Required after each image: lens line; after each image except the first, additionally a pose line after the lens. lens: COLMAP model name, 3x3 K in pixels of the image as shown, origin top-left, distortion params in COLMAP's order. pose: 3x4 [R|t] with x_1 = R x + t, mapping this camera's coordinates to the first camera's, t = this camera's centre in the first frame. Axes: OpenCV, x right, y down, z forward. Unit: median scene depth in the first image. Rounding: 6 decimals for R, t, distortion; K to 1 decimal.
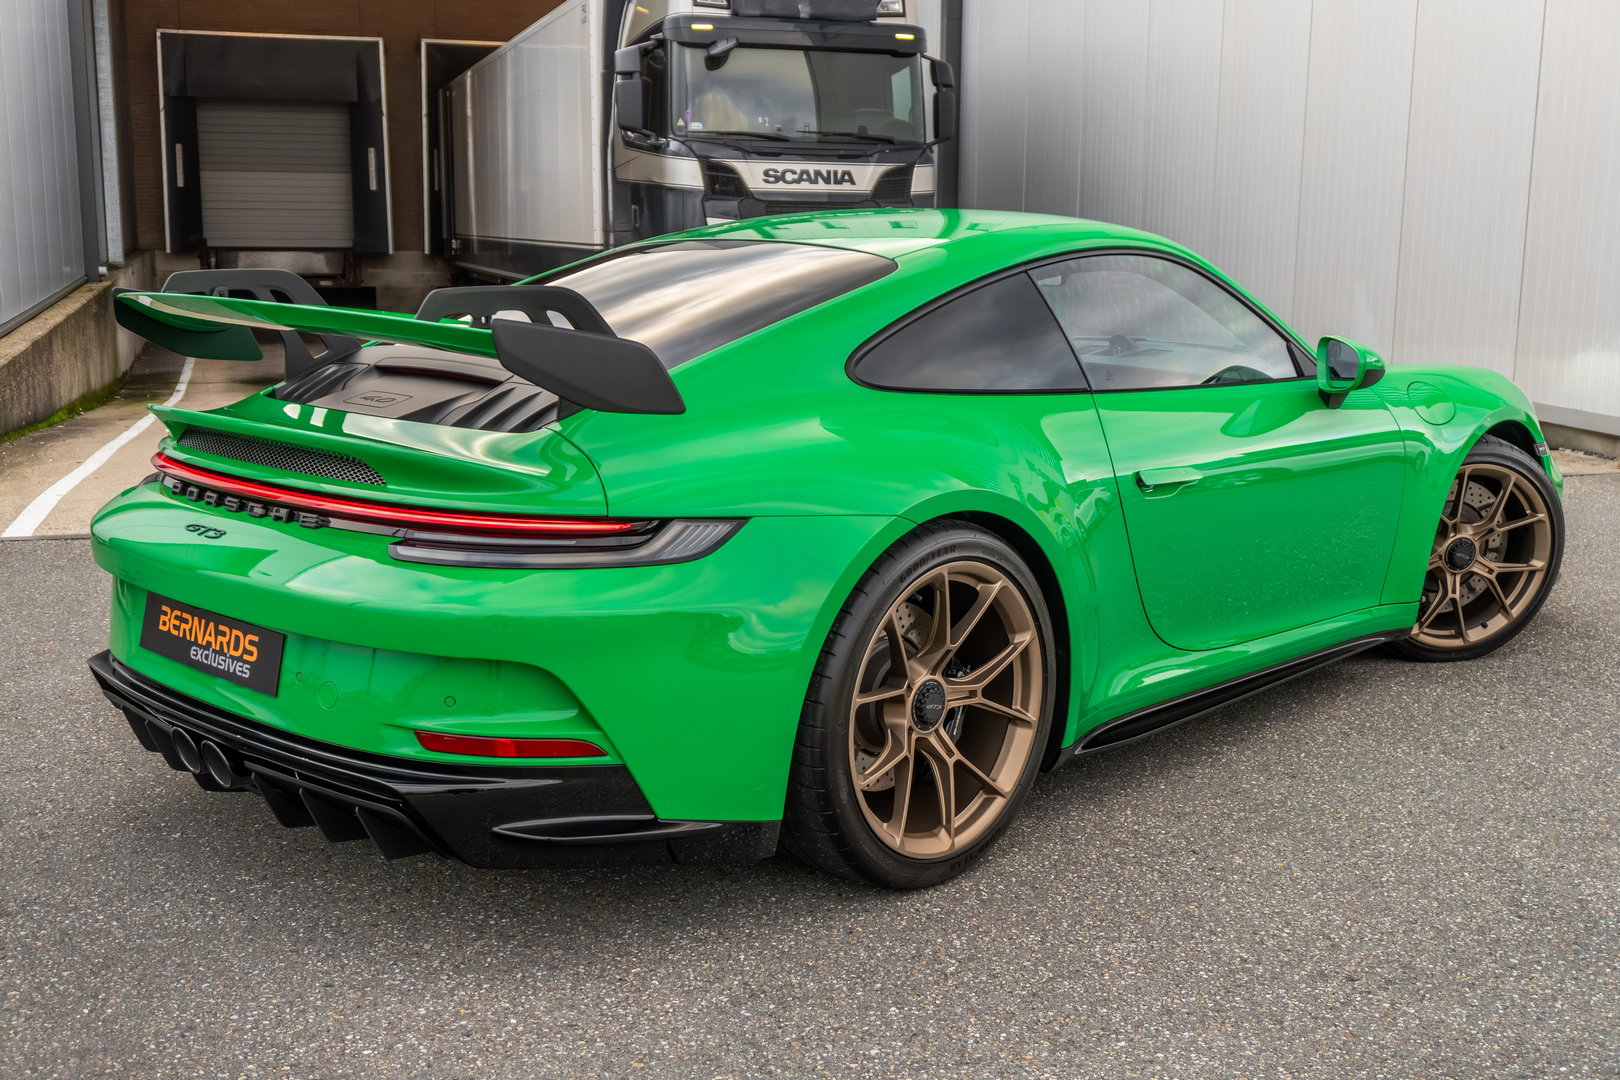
lens RADIAL K [[1827.7, 0, 810.0], [0, 1827.7, 540.0], [0, 0, 1]] dist [-0.015426, -0.004834]
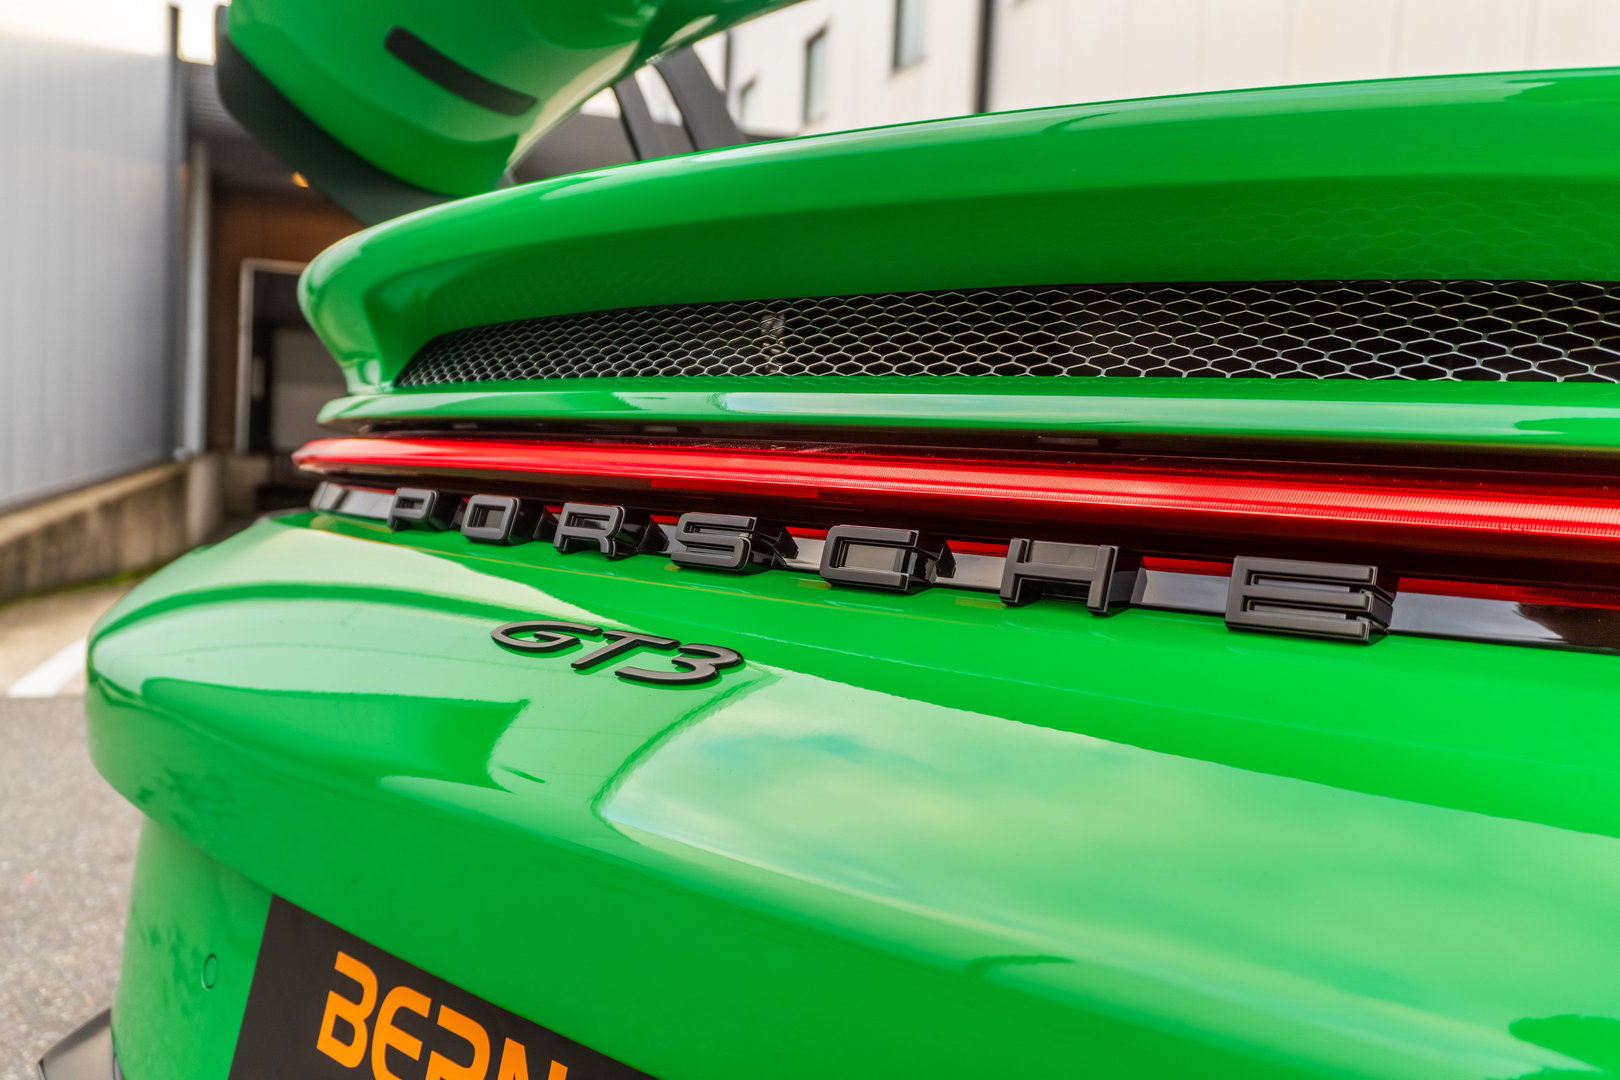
lens RADIAL K [[1370.2, 0, 811.5], [0, 1370.2, 519.1], [0, 0, 1]] dist [0.001086, 0.063204]
pose [[0.997294, 0.034635, 0.064849, -0.314378], [-0.025245, 0.989774, -0.140390, 0.001691], [-0.069048, 0.138373, 0.987970, 0.825722]]
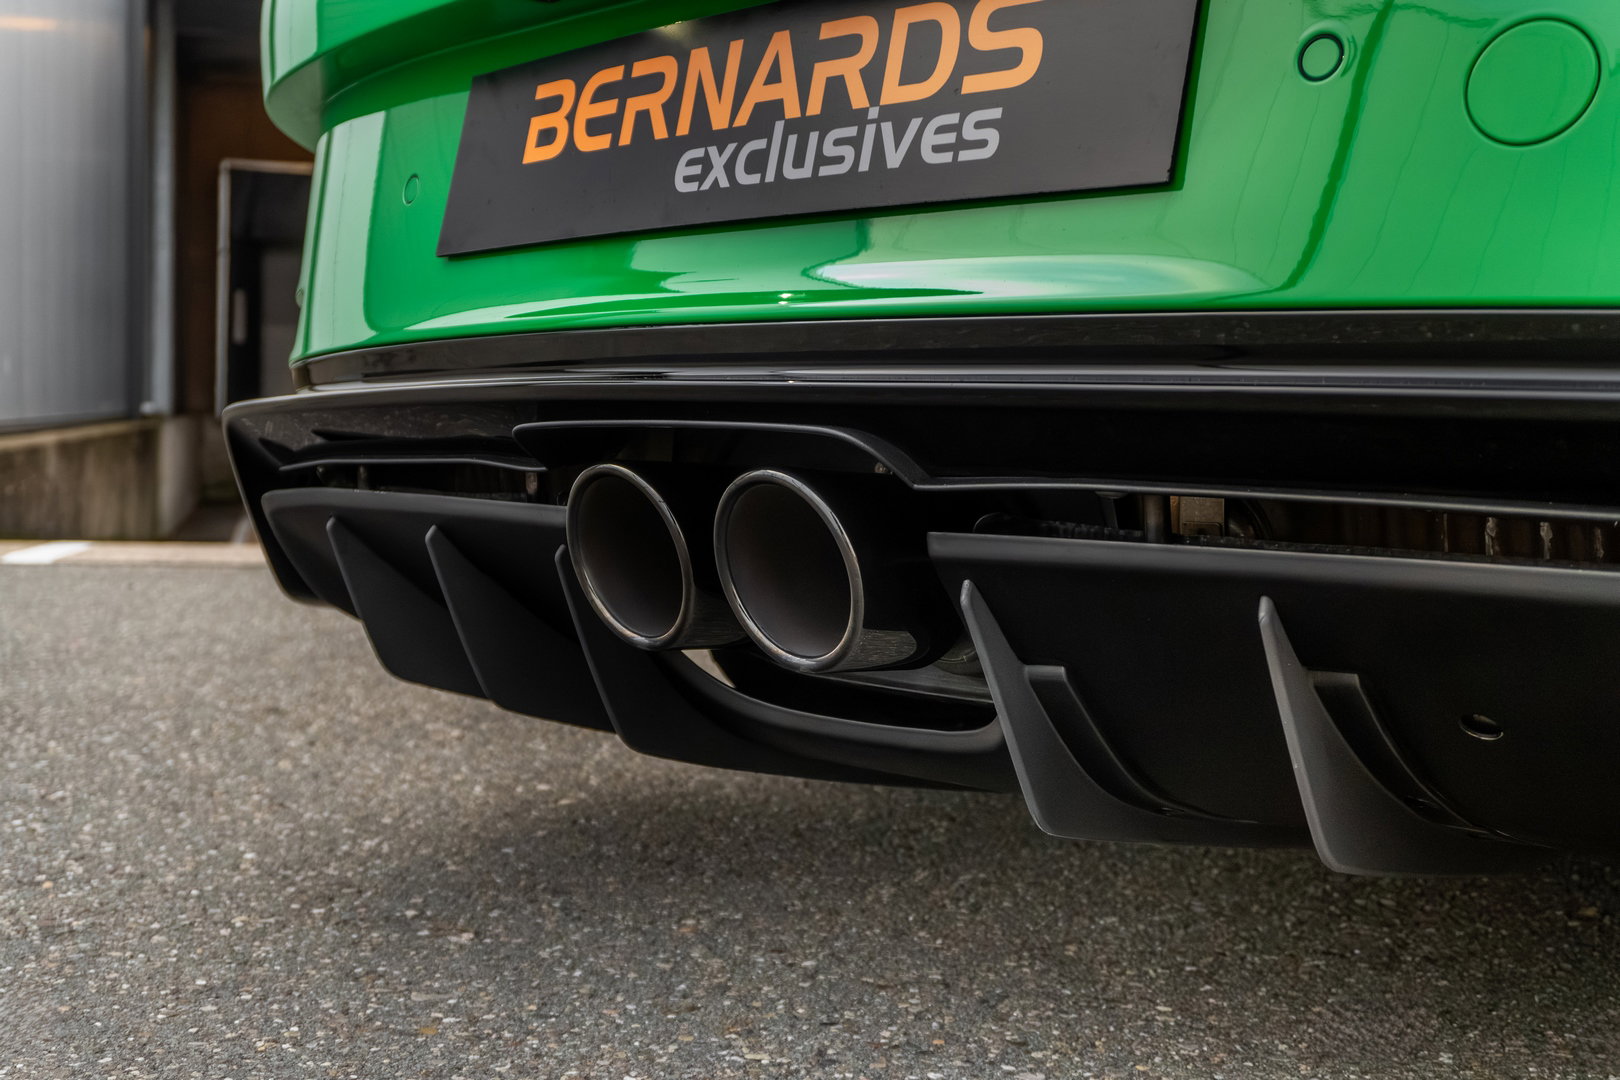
lens RADIAL K [[1943.1, 0, 810.0], [0, 1943.1, 540.0], [0, 0, 1]] dist [0.014898, 0.043770]
pose [[0.999272, 0.023558, -0.030019, -0.310405], [-0.027490, 0.990030, -0.138146, 0.154516], [0.026466, 0.138870, 0.989957, 0.725644]]
